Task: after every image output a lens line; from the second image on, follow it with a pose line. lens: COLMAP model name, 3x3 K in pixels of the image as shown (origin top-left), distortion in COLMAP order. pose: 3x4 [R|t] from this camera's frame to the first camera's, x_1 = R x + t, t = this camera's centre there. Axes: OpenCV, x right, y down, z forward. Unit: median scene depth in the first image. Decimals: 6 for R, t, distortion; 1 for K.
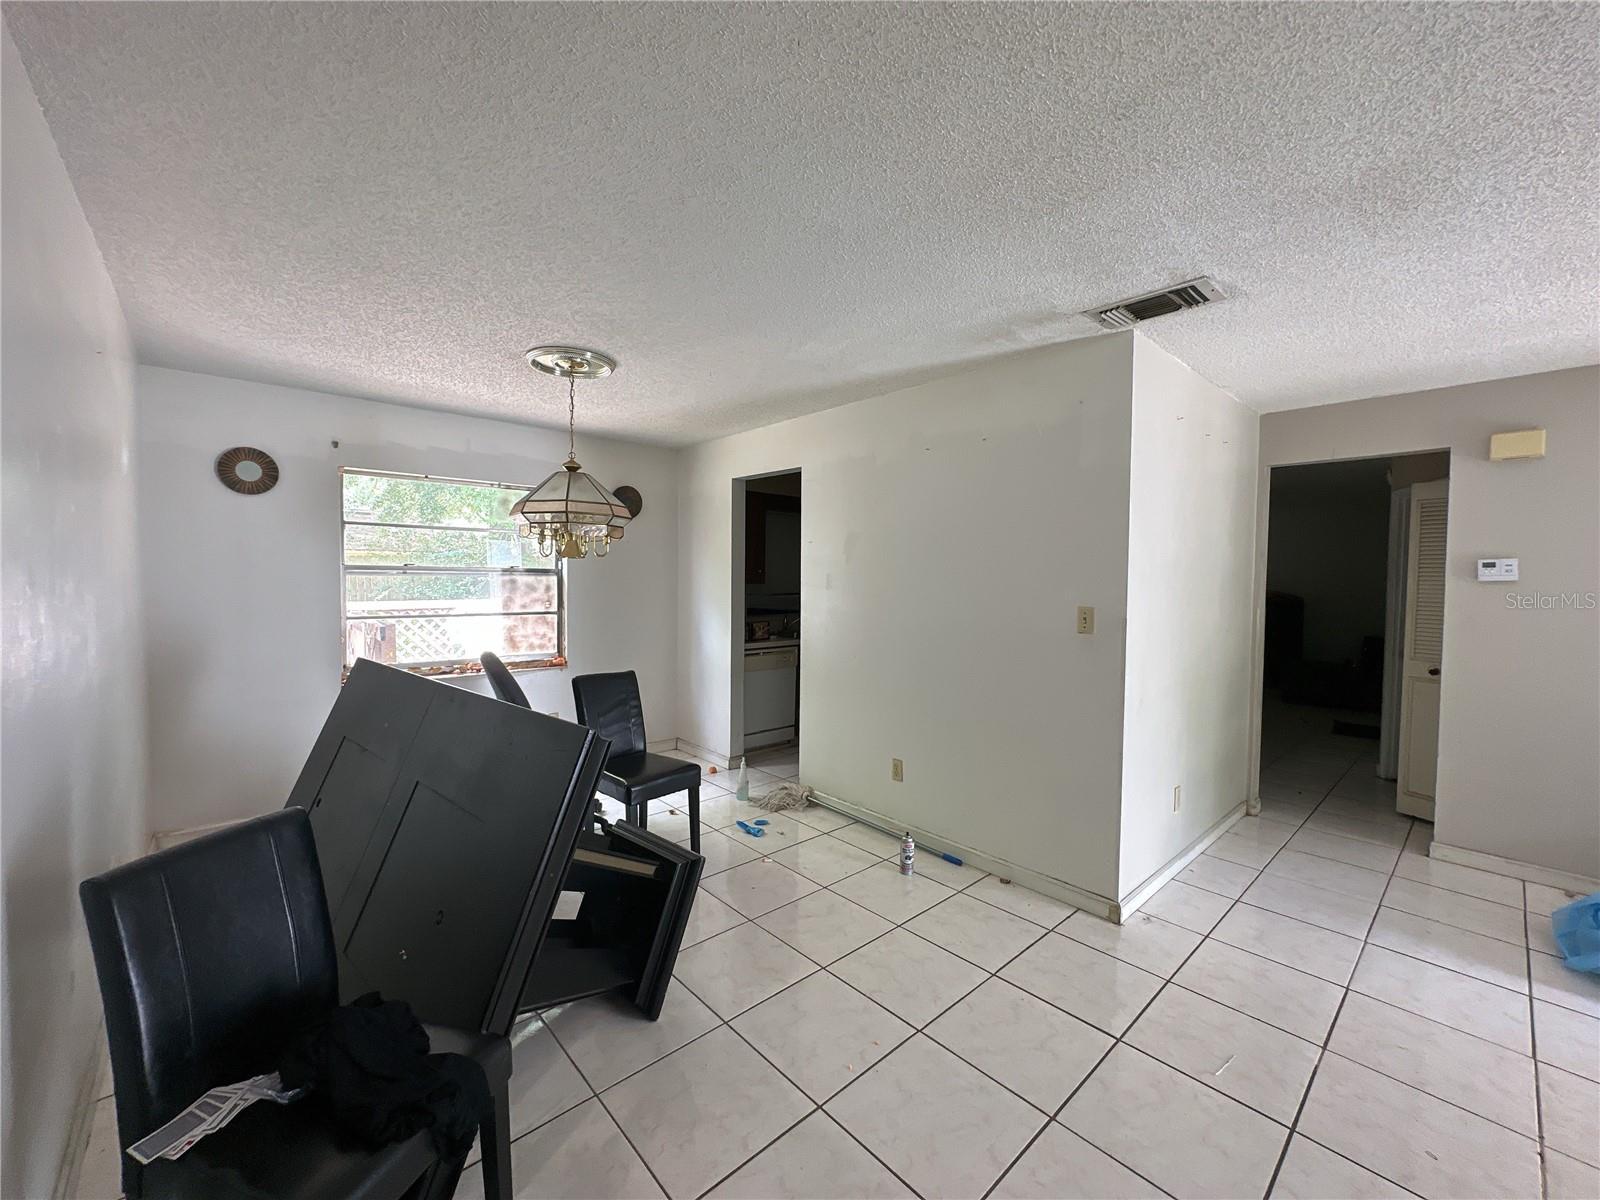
lens RADIAL K [[640.5, 0, 803.7], [0, 640.5, 598.8], [0, 0, 1]] dist [-0.002621, 0.000986]
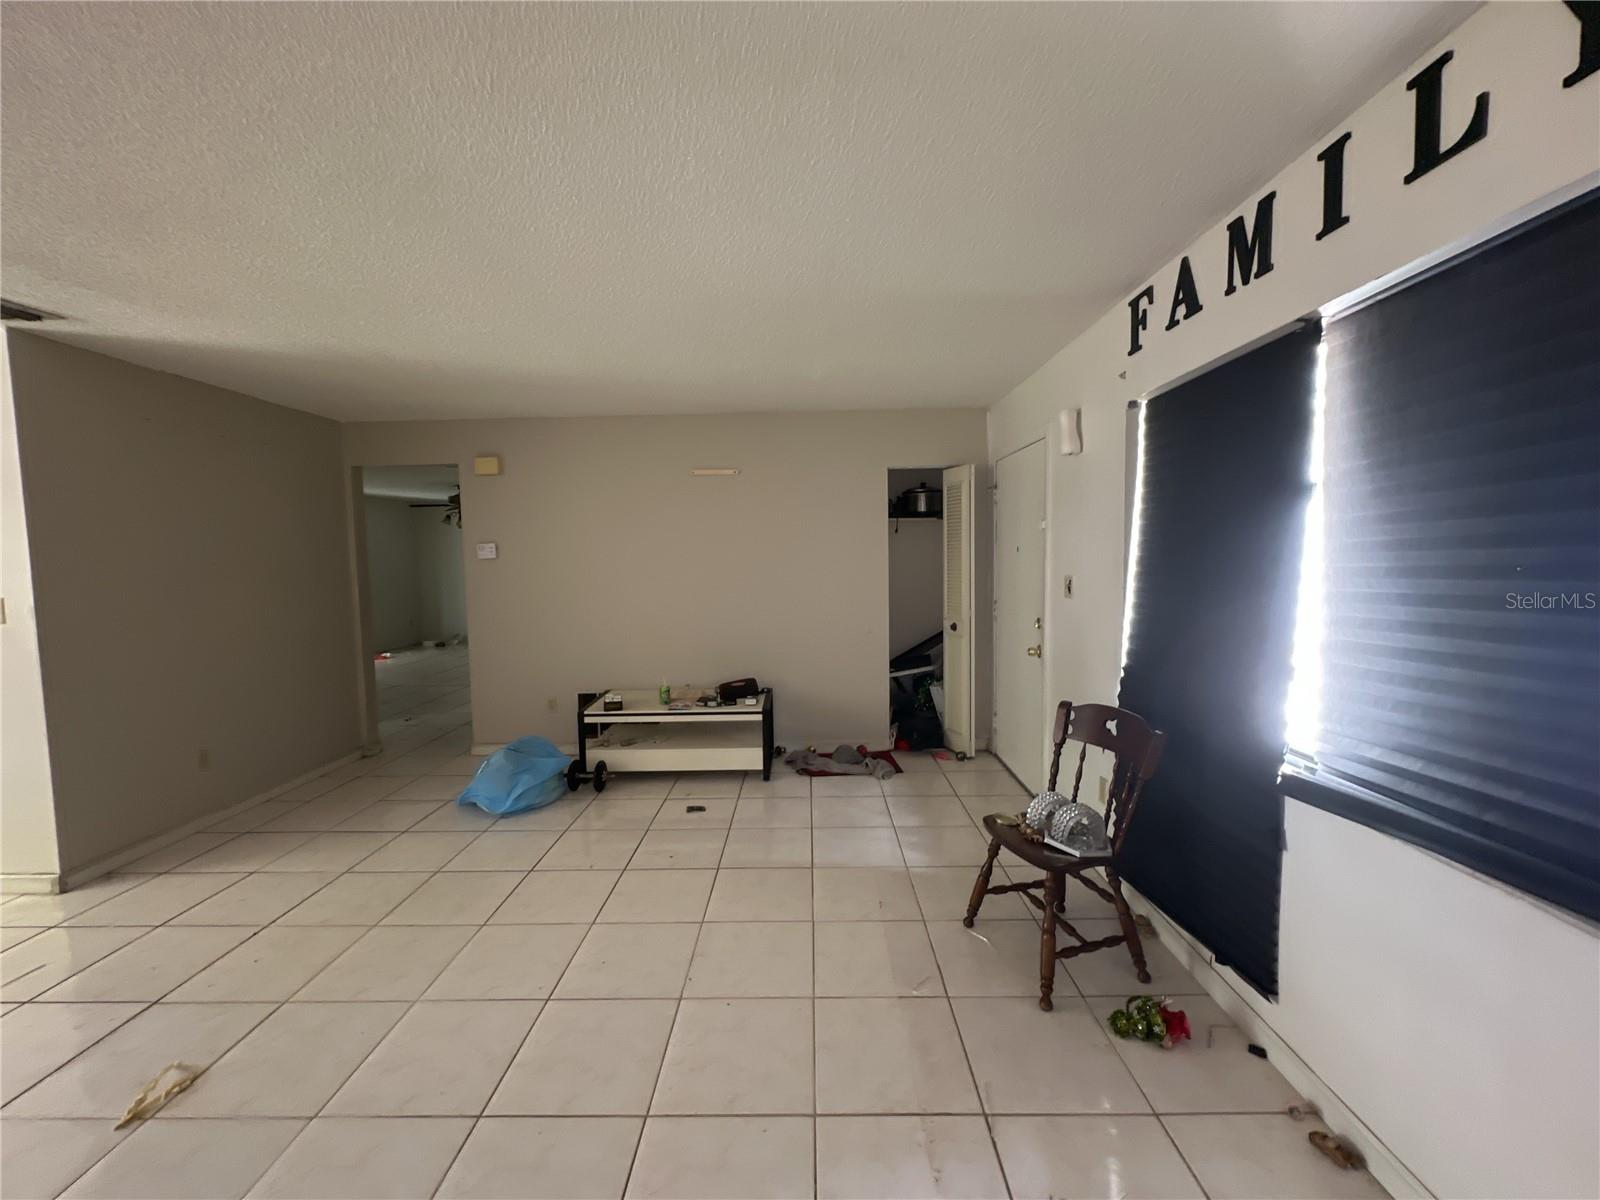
lens RADIAL K [[640.5, 0, 797.7], [0, 640.5, 599.8], [0, 0, 1]] dist [-0.002621, 0.000986]
pose [[0.687931, -0.072631, 0.722133, 0.519449], [0.049250, 0.997358, 0.053395, 0.024211], [-0.724104, -0.001167, 0.689690, -0.540877]]
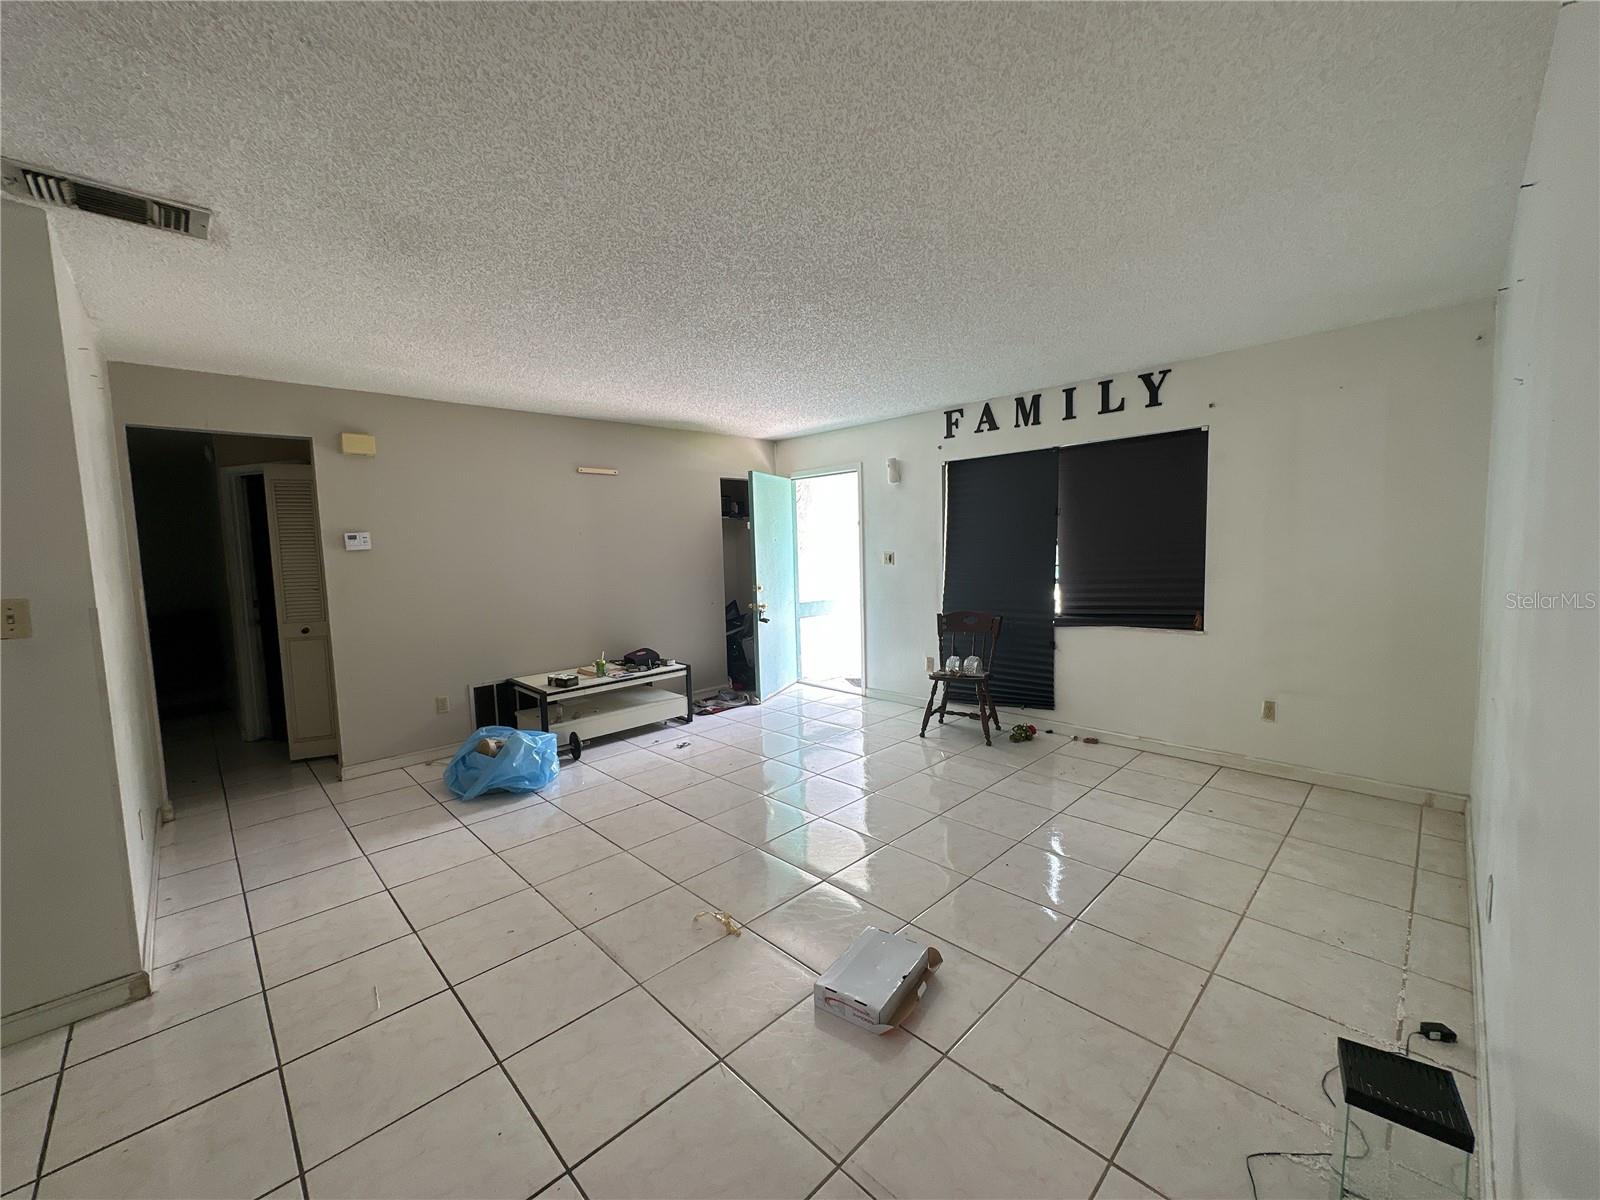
lens RADIAL K [[640.5, 0, 797.7], [0, 640.5, 599.4], [0, 0, 1]] dist [-0.002621, 0.000986]
pose [[-0.034405, -0.098476, 0.994544, -0.233813], [0.063038, 0.992938, 0.100498, -0.002854], [-0.997418, 0.066152, -0.027954, 0.169417]]
